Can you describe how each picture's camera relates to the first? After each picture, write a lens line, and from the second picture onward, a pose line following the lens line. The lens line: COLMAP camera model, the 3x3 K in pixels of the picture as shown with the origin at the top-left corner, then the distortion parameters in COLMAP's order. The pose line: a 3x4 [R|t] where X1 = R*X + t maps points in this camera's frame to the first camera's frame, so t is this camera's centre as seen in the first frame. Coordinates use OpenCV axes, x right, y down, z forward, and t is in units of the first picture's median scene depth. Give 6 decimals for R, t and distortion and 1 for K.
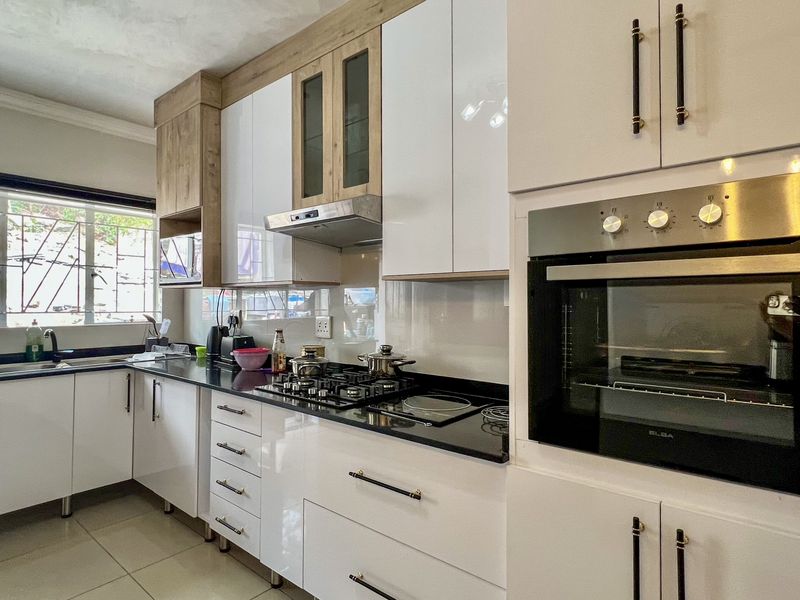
lens RADIAL K [[446.9, 0, 399.2], [0, 446.9, 294.3], [0, 0, 1]] dist [-0.003555, -0.000876]
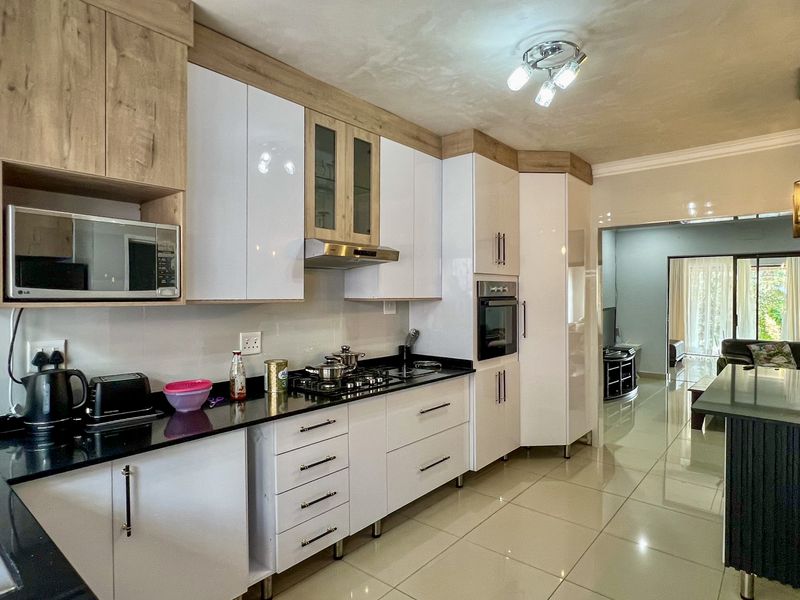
lens RADIAL K [[461.0, 0, 402.4], [0, 461.0, 297.7], [0, 0, 1]] dist [0.000316, 0.000208]
pose [[0.007222, -0.005232, 0.999960, -1.211366], [-0.015061, 0.999872, 0.005340, -0.038679], [-0.999861, -0.015098, 0.007142, 0.667007]]
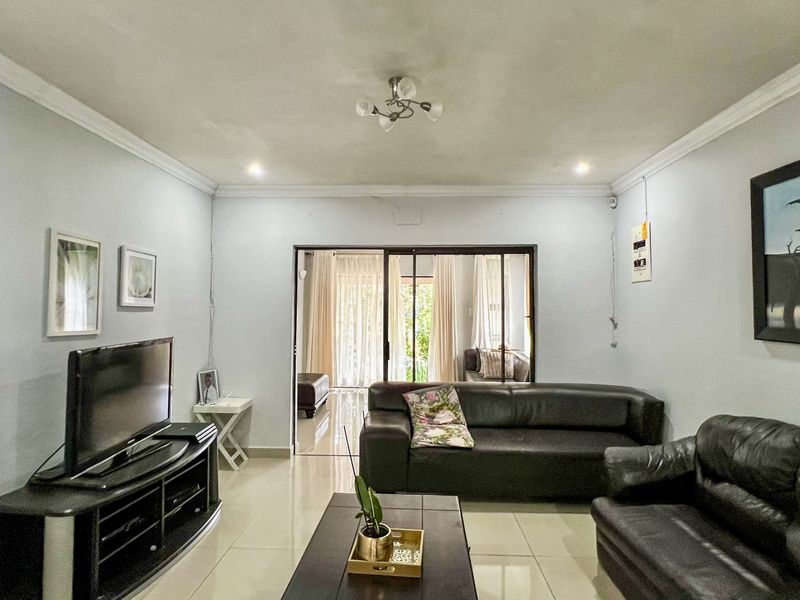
lens RADIAL K [[461.0, 0, 402.4], [0, 461.0, 297.7], [0, 0, 1]] dist [0.000316, 0.000208]
pose [[-0.612352, 0.024404, 0.790208, 0.233888], [-0.010818, 0.999171, -0.039240, -0.054379], [-0.790511, -0.032577, -0.611581, -0.346998]]
